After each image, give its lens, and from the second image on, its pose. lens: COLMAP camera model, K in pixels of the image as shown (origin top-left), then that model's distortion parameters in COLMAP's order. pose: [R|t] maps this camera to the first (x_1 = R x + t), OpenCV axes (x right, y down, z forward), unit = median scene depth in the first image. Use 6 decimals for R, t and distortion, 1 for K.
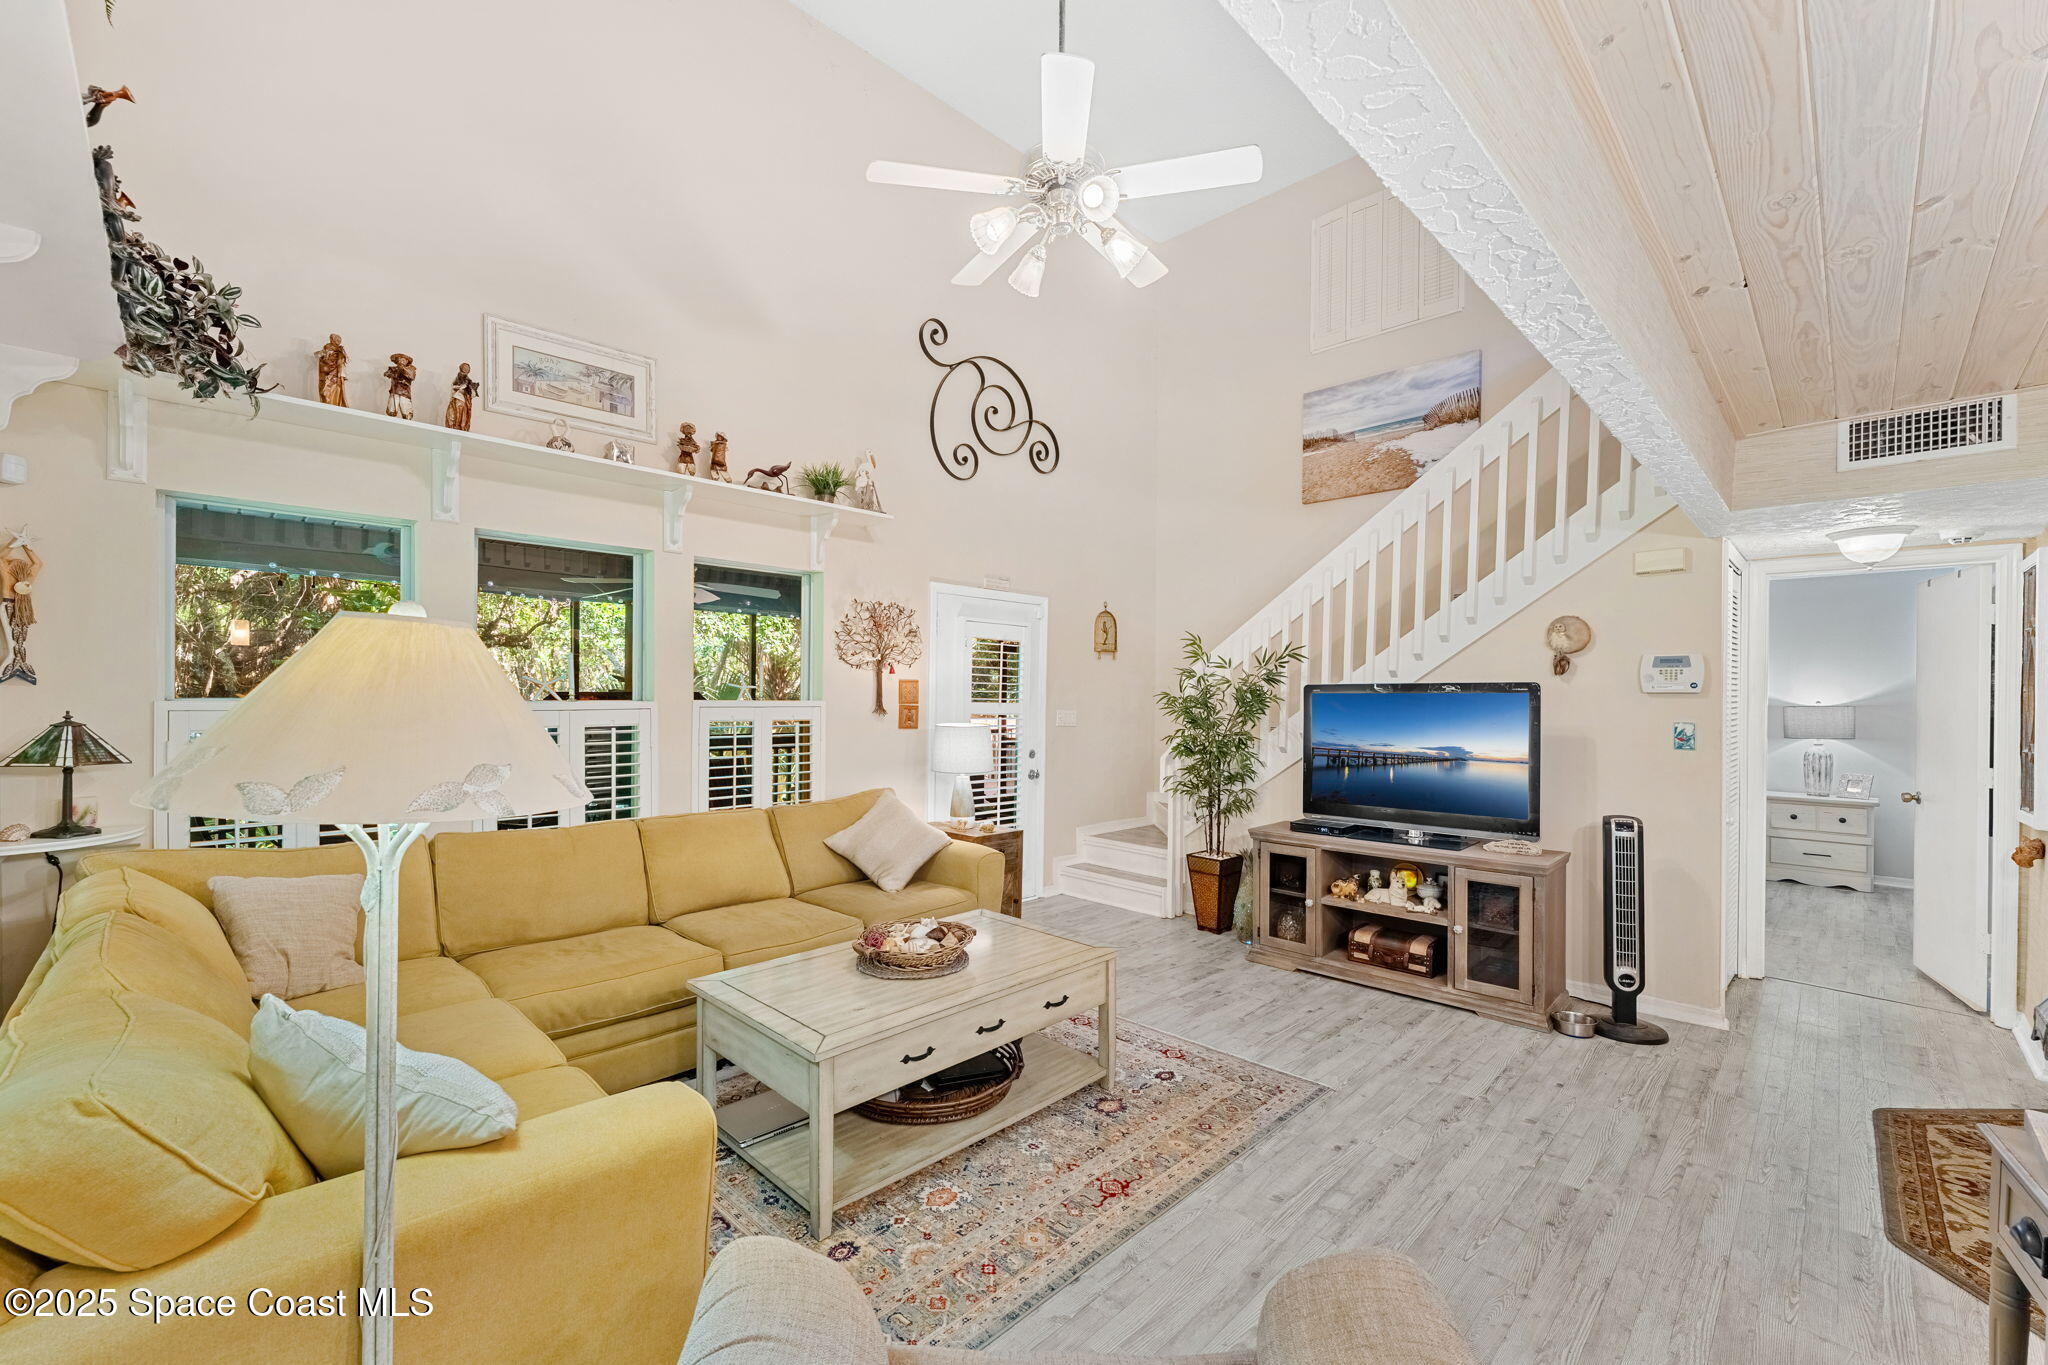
lens RADIAL K [[832.6, 0, 1019.0], [0, 832.6, 694.2], [0, 0, 1]] dist [-0.002651, 0.000042]
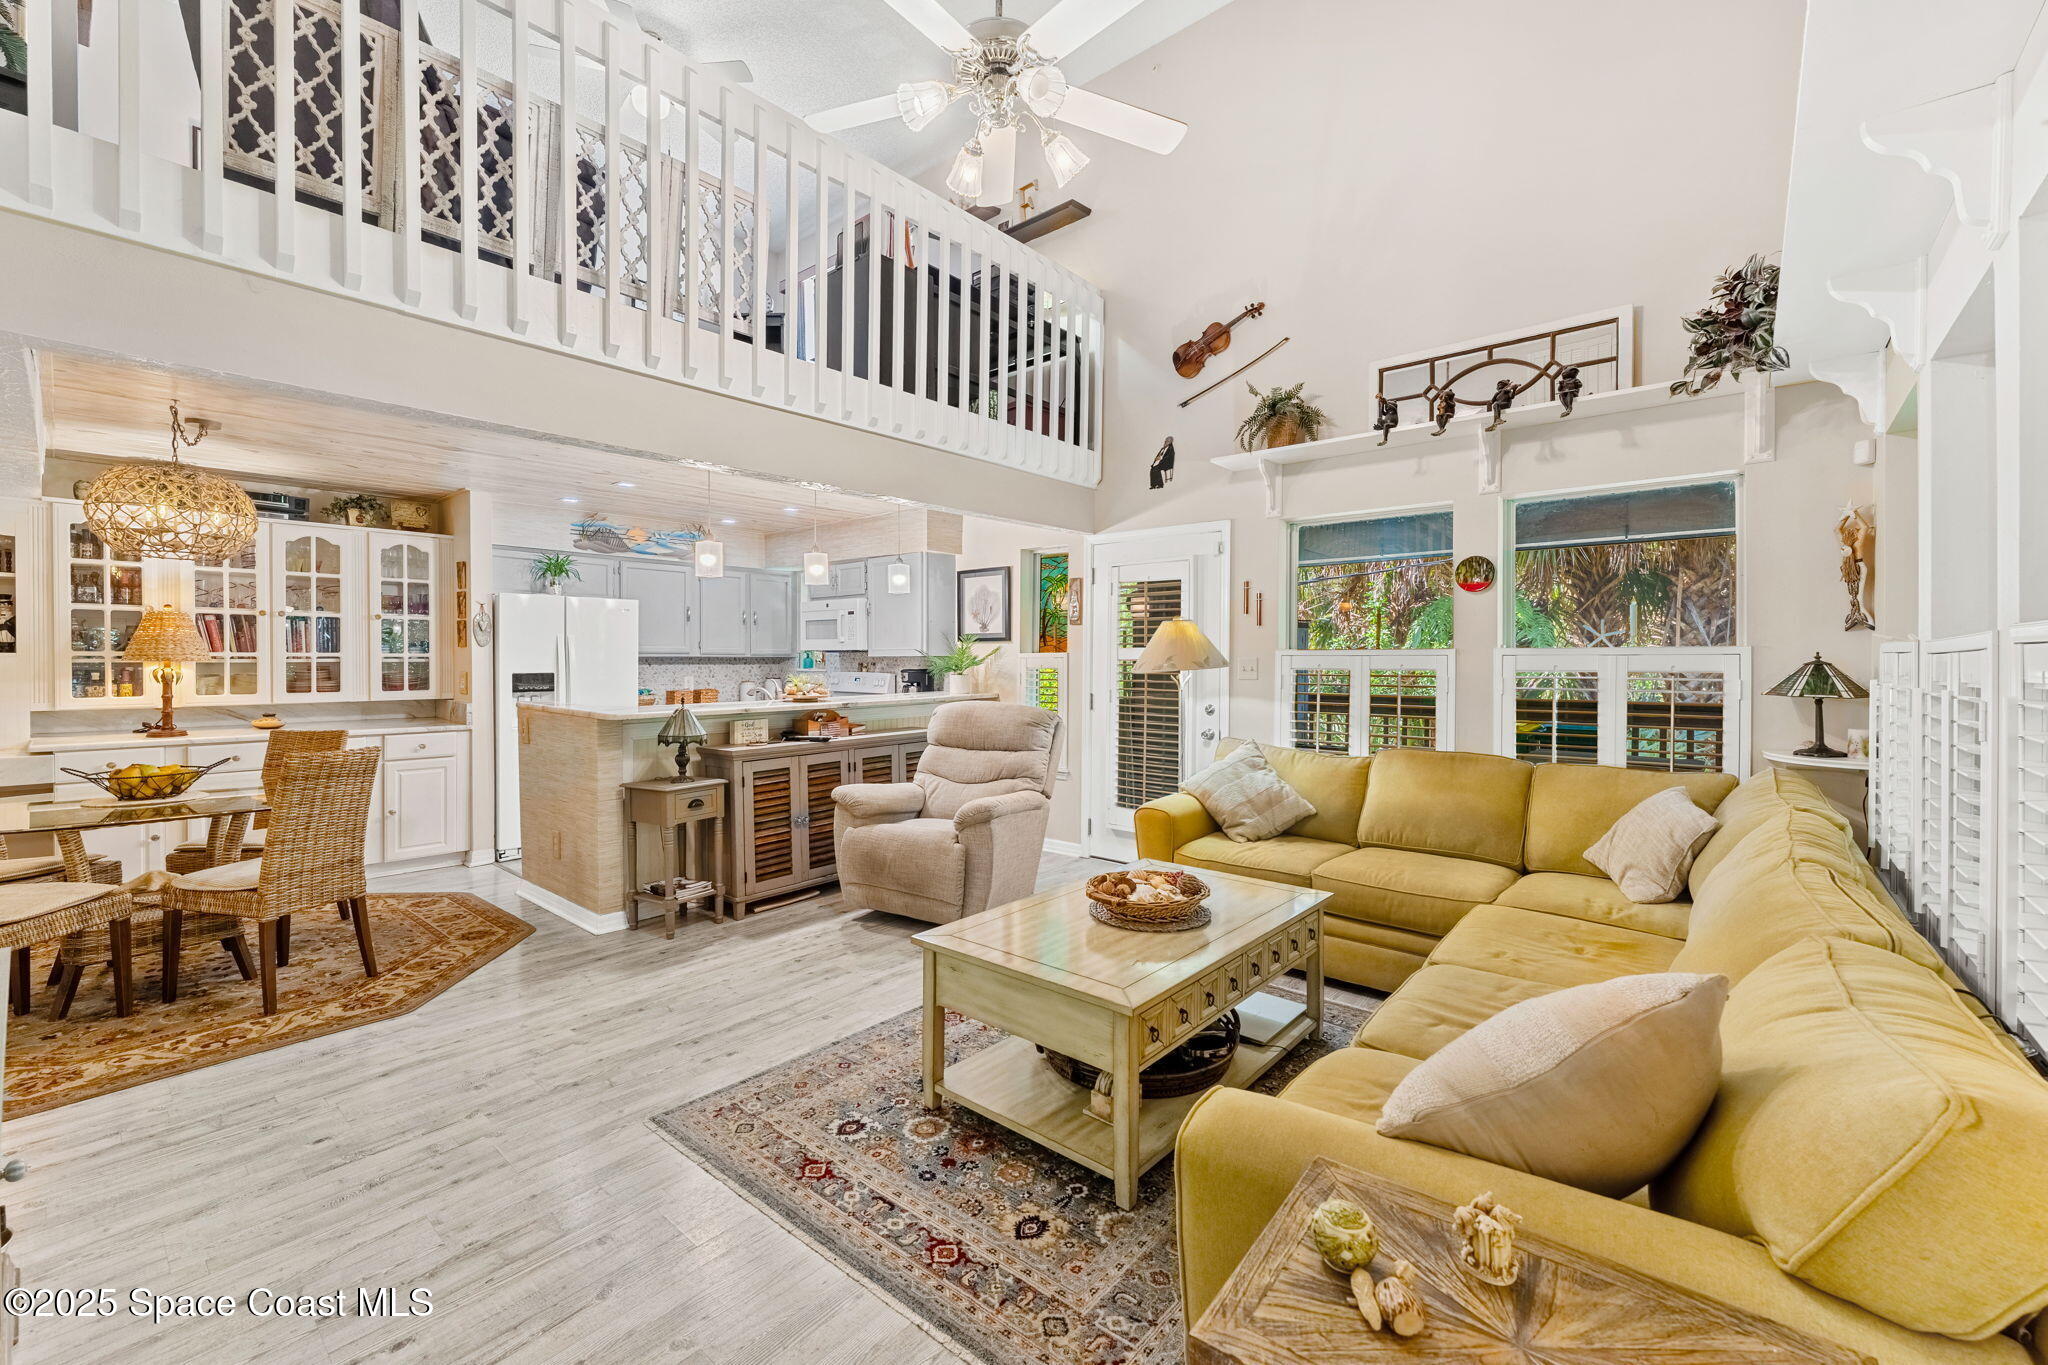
lens RADIAL K [[835.0, 0, 1010.5], [0, 835.0, 661.5], [0, 0, 1]] dist [0.001971, 0.000061]
pose [[-0.997790, -0.008083, -0.065945, 0.070595], [-0.008043, 0.999967, -0.000874, 0.029505], [0.065950, -0.000341, -0.997823, 1.465806]]
